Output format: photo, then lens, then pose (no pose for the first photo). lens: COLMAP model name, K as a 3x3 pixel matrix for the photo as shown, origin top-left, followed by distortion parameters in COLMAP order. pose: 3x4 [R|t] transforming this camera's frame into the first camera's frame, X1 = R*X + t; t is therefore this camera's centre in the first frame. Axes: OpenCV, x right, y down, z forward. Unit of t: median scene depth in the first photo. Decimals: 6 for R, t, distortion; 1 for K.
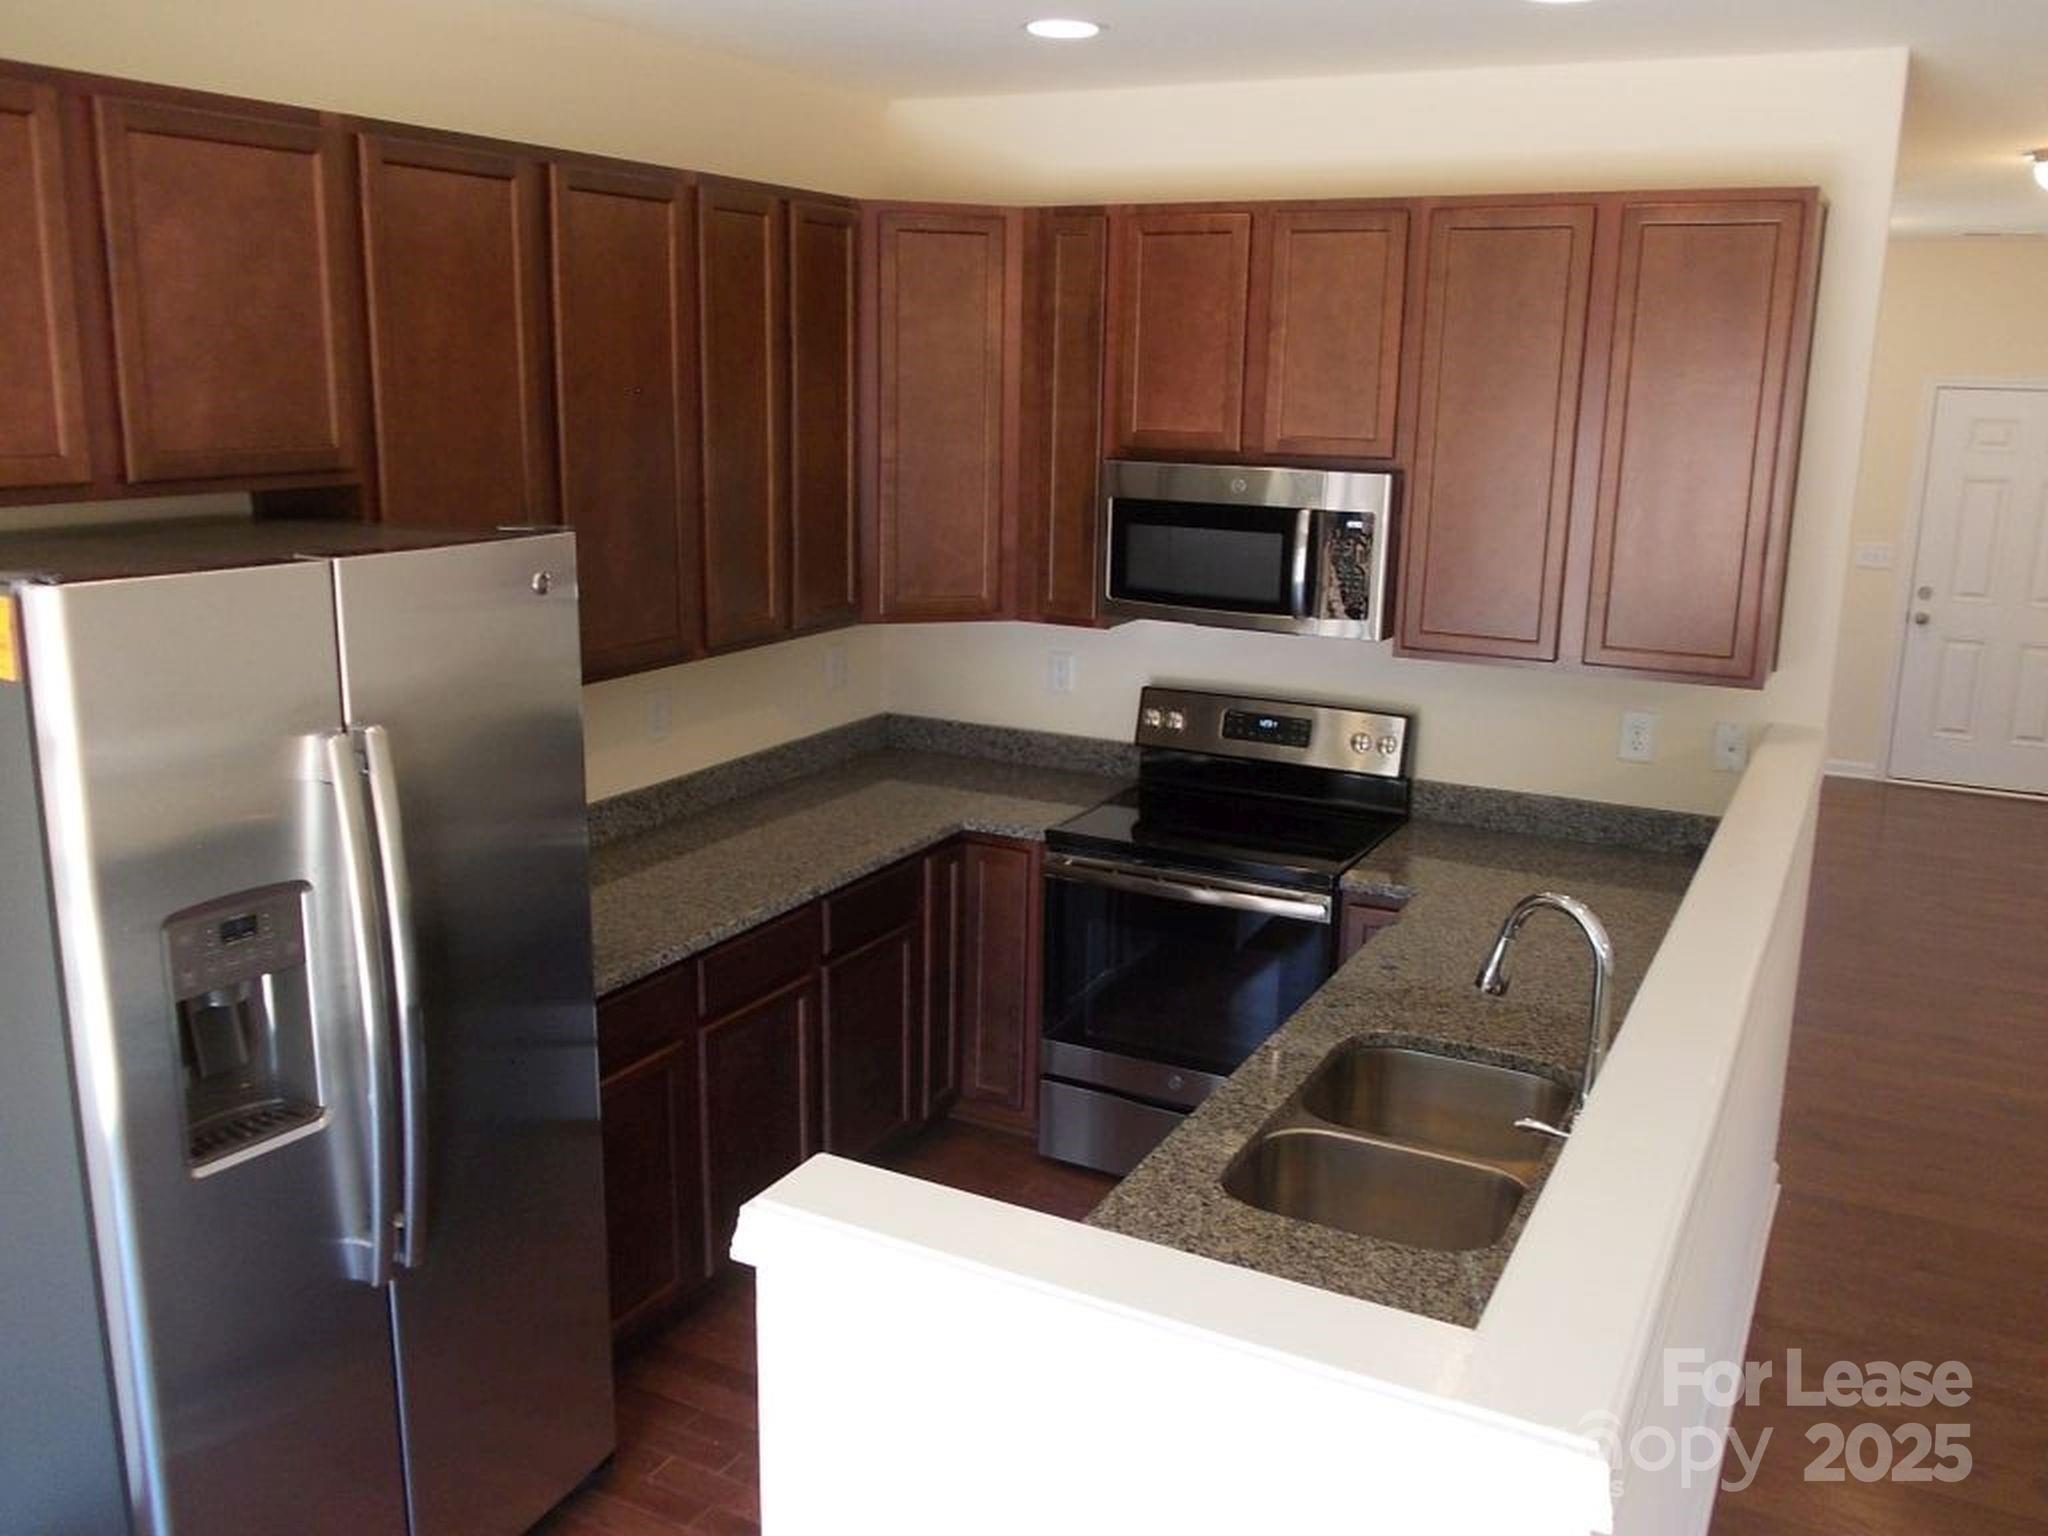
lens RADIAL K [[1735.6, 0, 1024.0], [0, 1735.6, 768.0], [0, 0, 1]] dist [-0.012721, -0.063758]
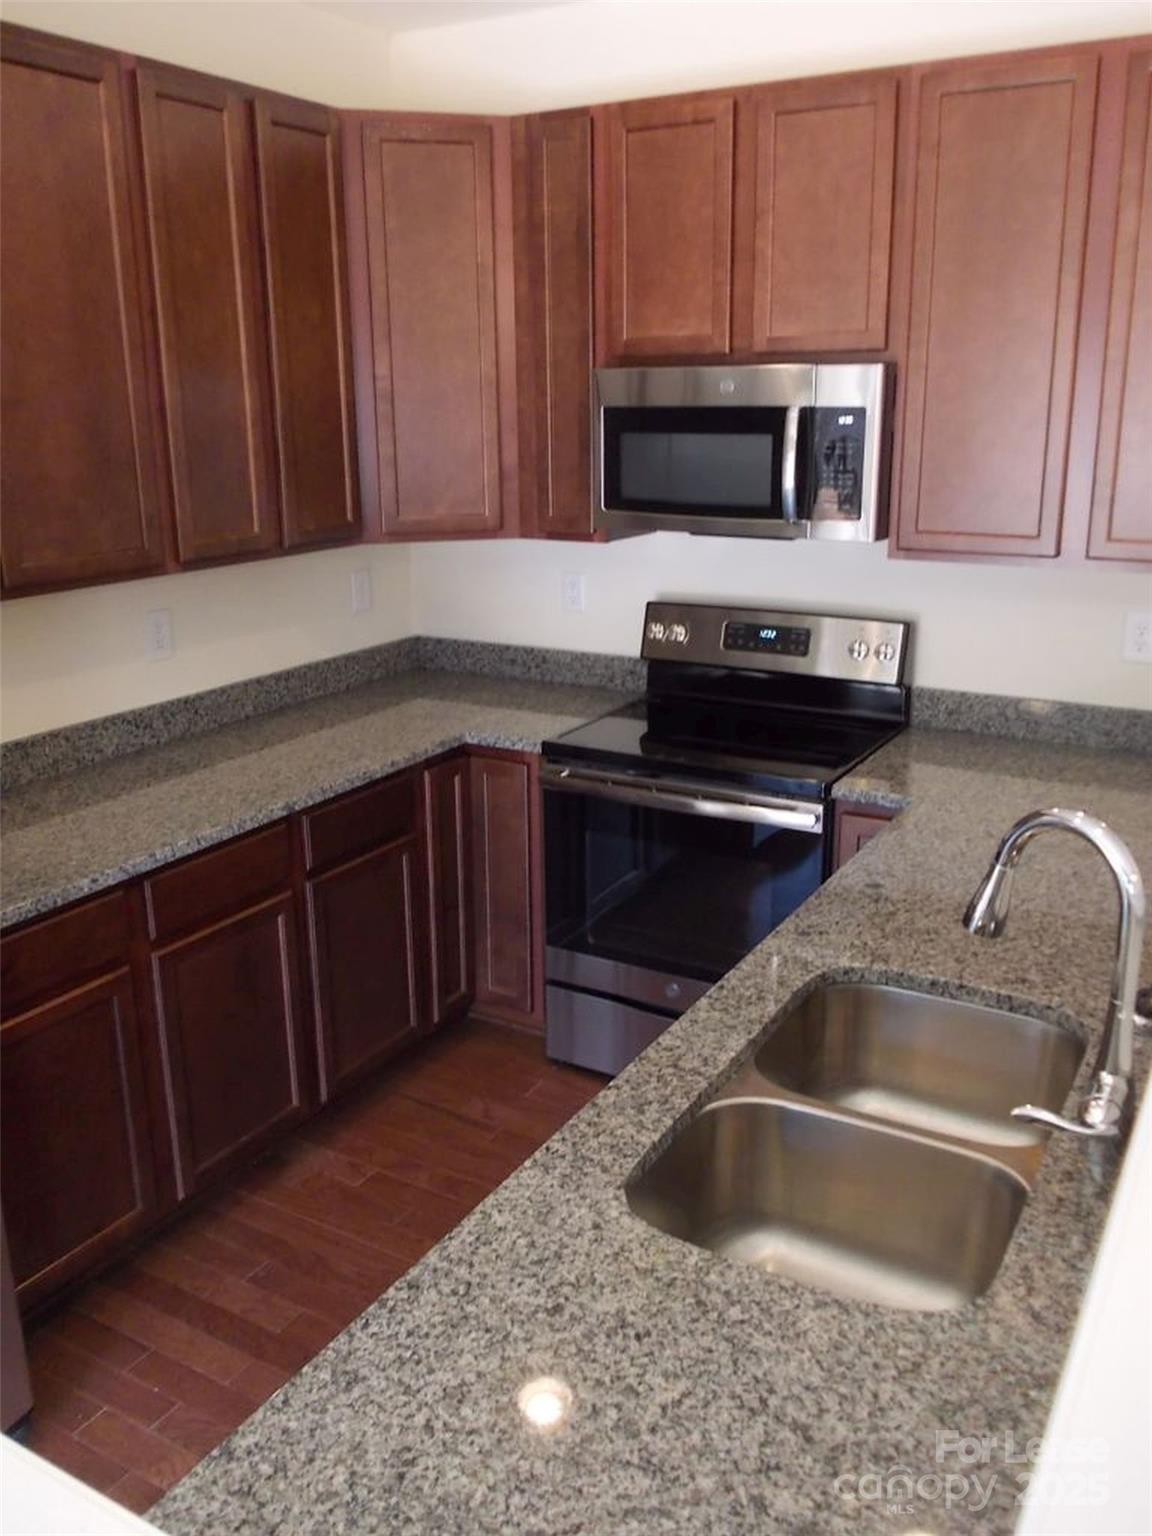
lens RADIAL K [[1301.7, 0, 576.0], [0, 1301.7, 768.0], [0, 0, 1]] dist [-0.012721, -0.063758]
pose [[0.998578, -0.013829, -0.051484, 0.073222], [0.016474, 0.998547, 0.051302, 0.012770], [0.050700, -0.052077, 0.997355, 0.254448]]
